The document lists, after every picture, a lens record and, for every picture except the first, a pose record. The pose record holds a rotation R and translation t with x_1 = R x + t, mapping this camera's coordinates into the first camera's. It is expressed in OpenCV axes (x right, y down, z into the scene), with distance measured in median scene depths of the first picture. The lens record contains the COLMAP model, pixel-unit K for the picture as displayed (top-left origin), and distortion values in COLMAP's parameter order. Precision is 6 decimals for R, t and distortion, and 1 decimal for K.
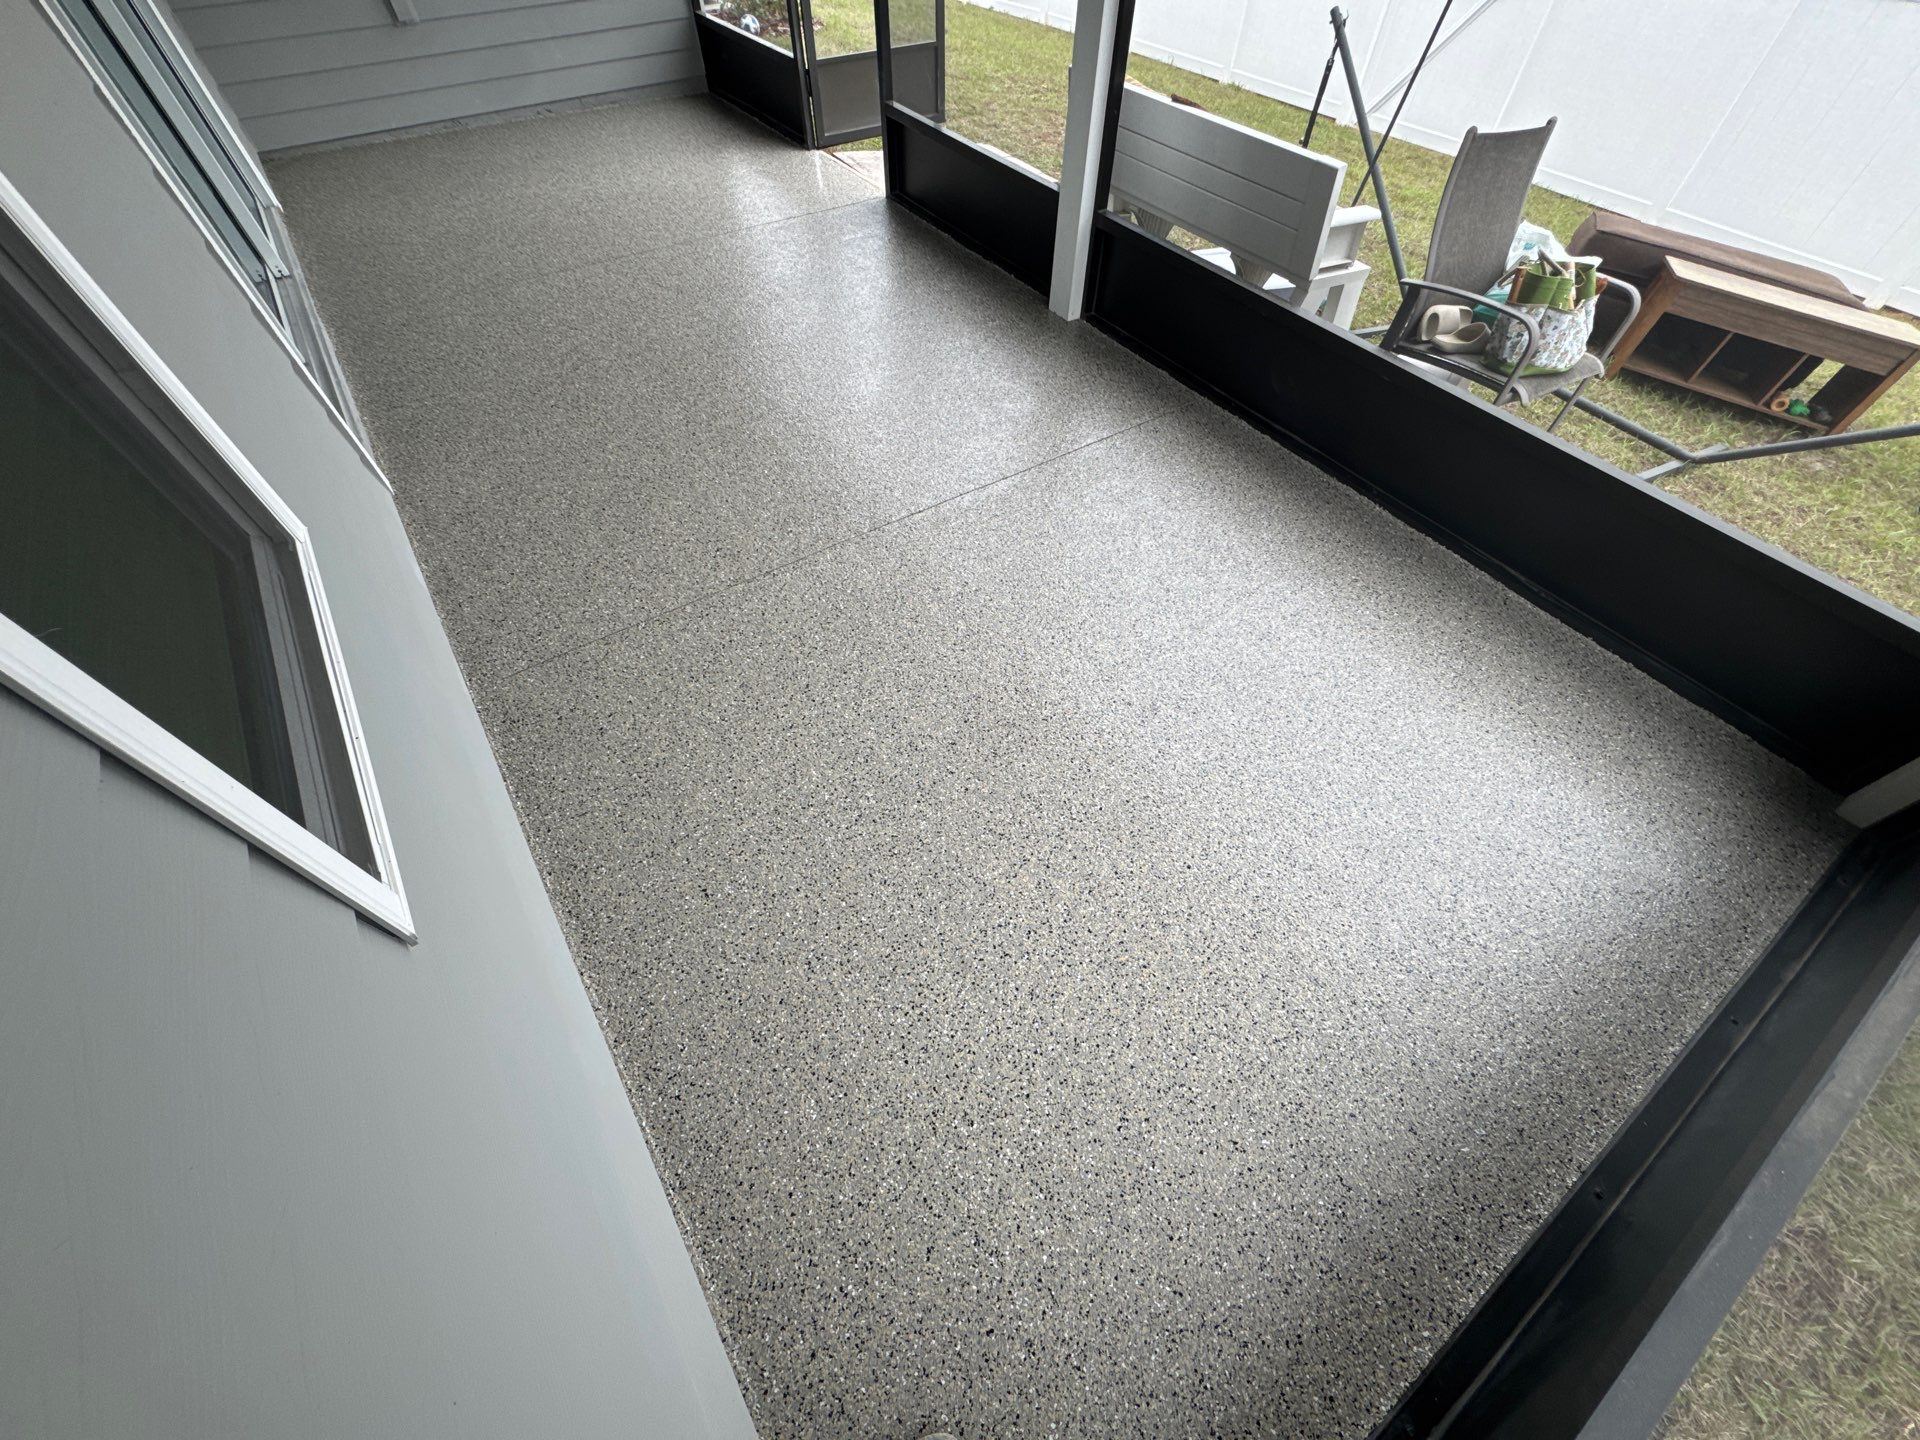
lens RADIAL K [[773.5, 0, 960.0], [0, 773.5, 720.0], [0, 0, 1]] dist [-0.000507, -0.000293]
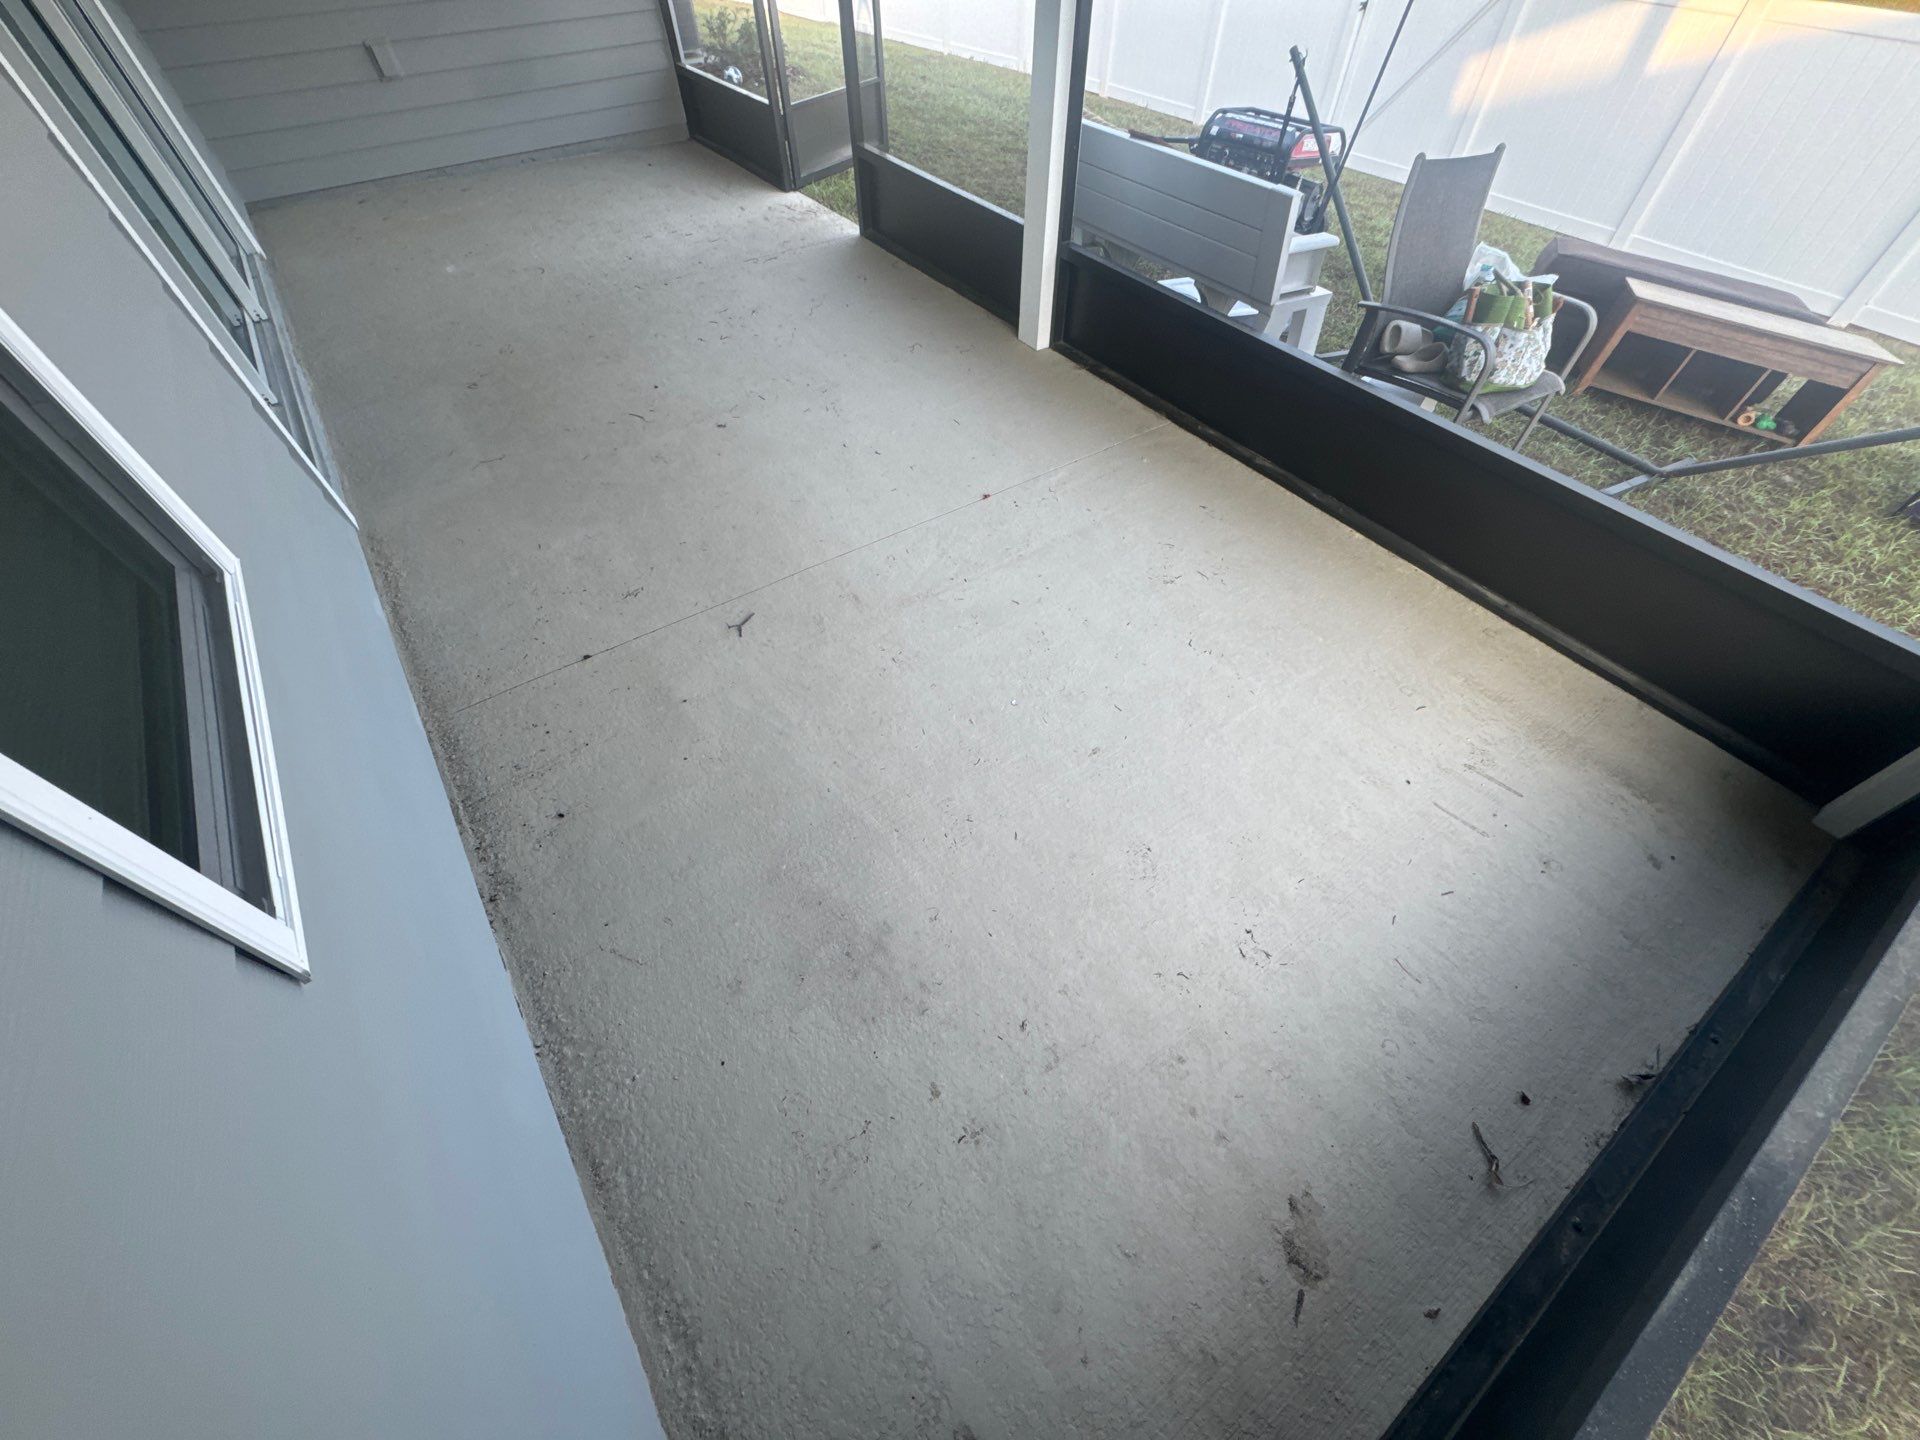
lens RADIAL K [[773.5, 0, 960.0], [0, 773.5, 720.0], [0, 0, 1]] dist [-0.000507, -0.000293]
pose [[0.999838, -0.017985, 0.000842, 0.032427], [0.018004, 0.999114, -0.038033, 0.004681], [-0.000157, 0.038042, 0.999276, 0.008513]]
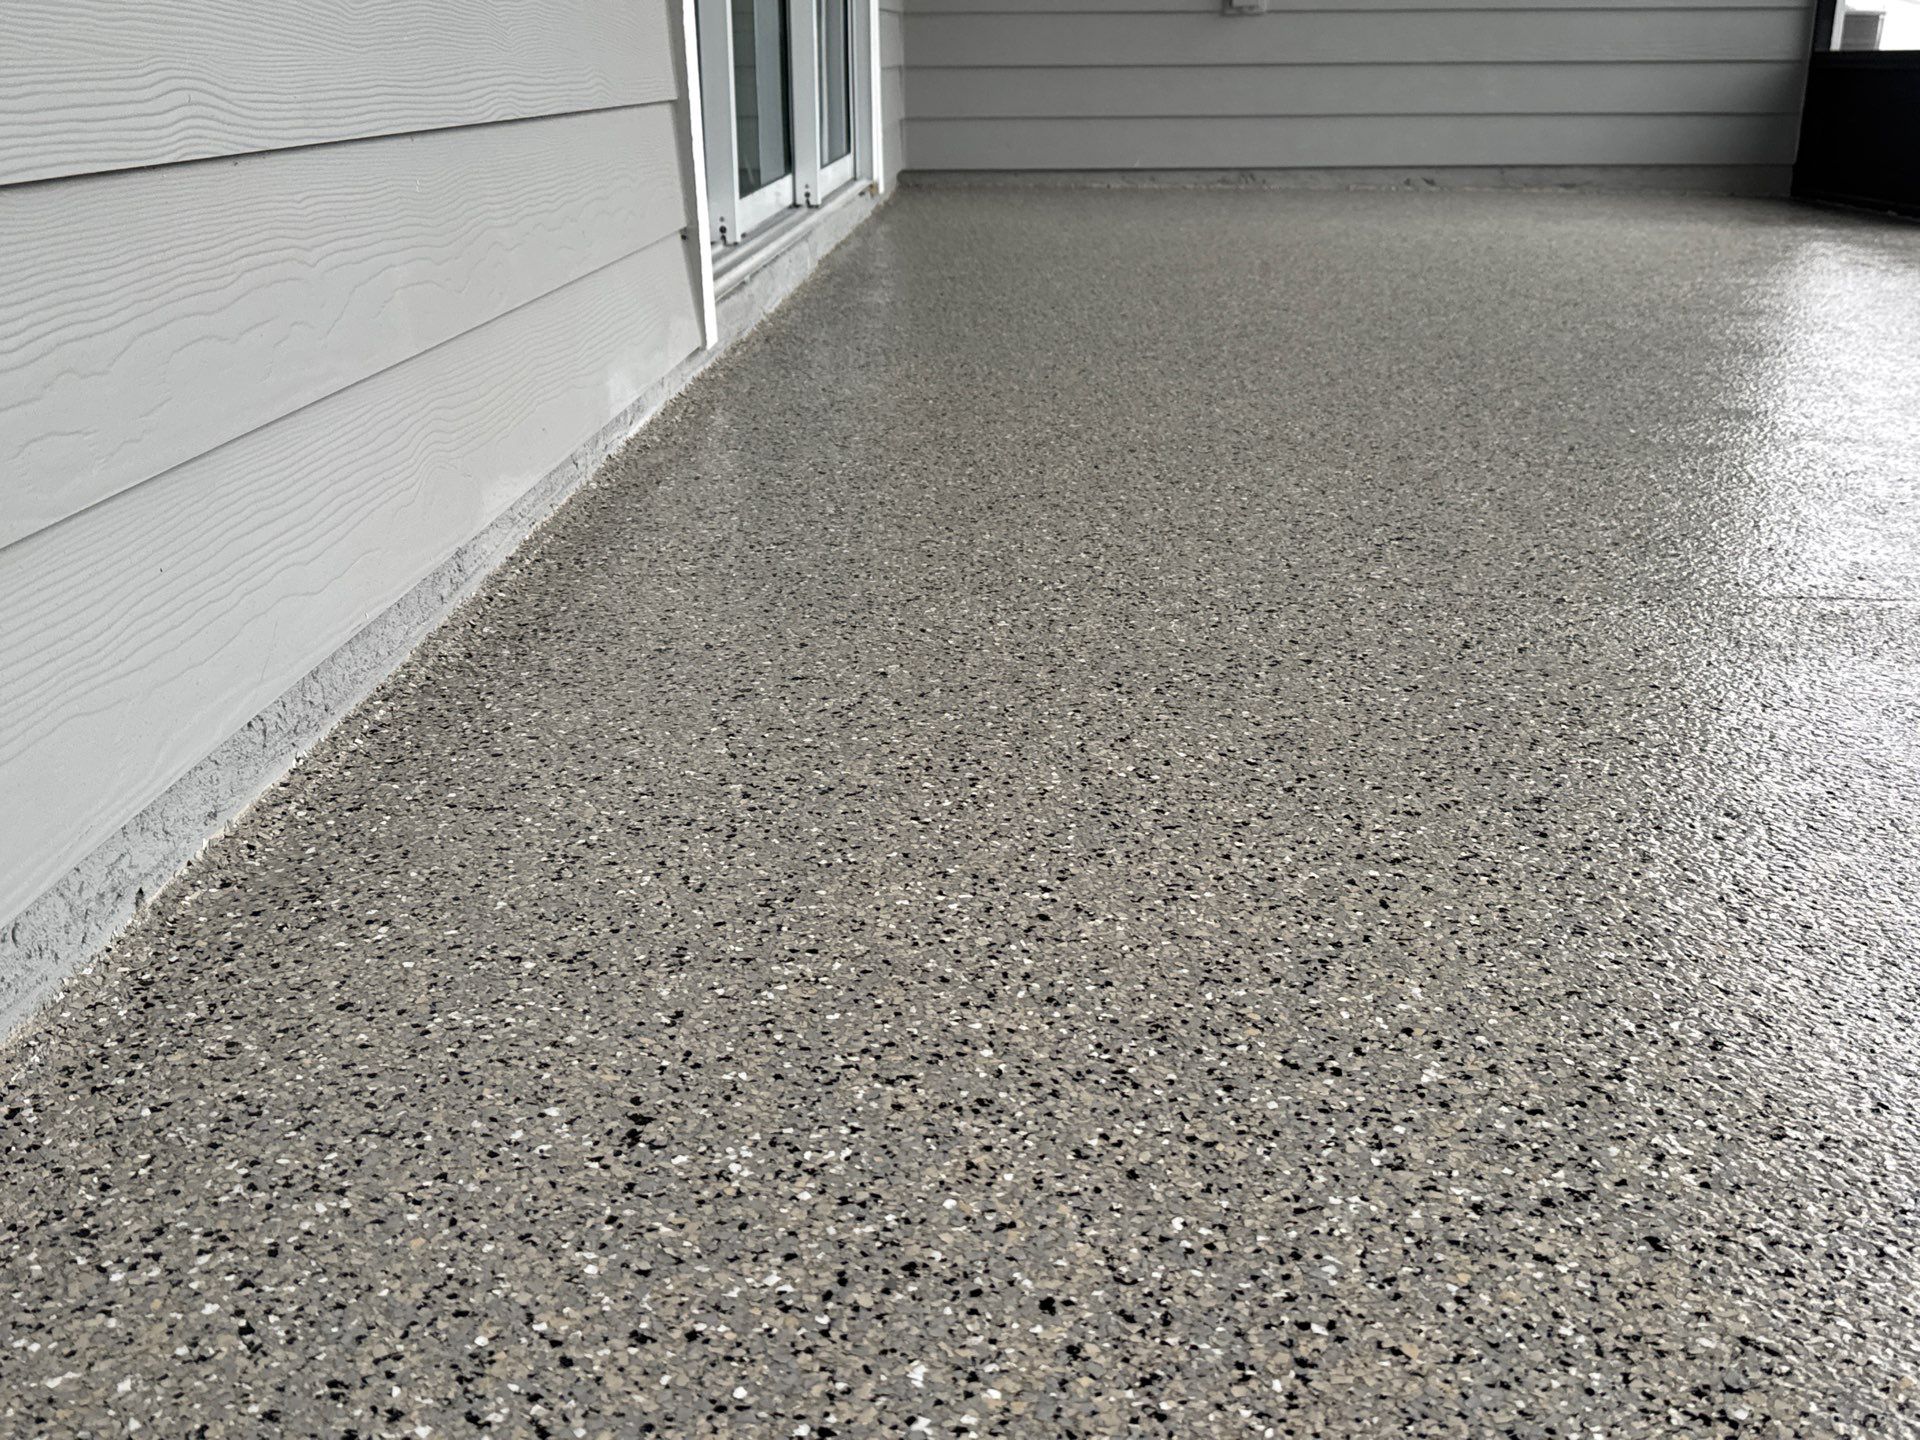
lens RADIAL K [[1928.8, 0, 960.0], [0, 1928.8, 720.0], [0, 0, 1]] dist [0.211045, -0.480313]
pose [[0.798898, 0.193003, -0.569659, -0.006921], [-0.475816, 0.782150, -0.402295, 0.154640], [0.367915, 0.592445, 0.716692, 0.323775]]
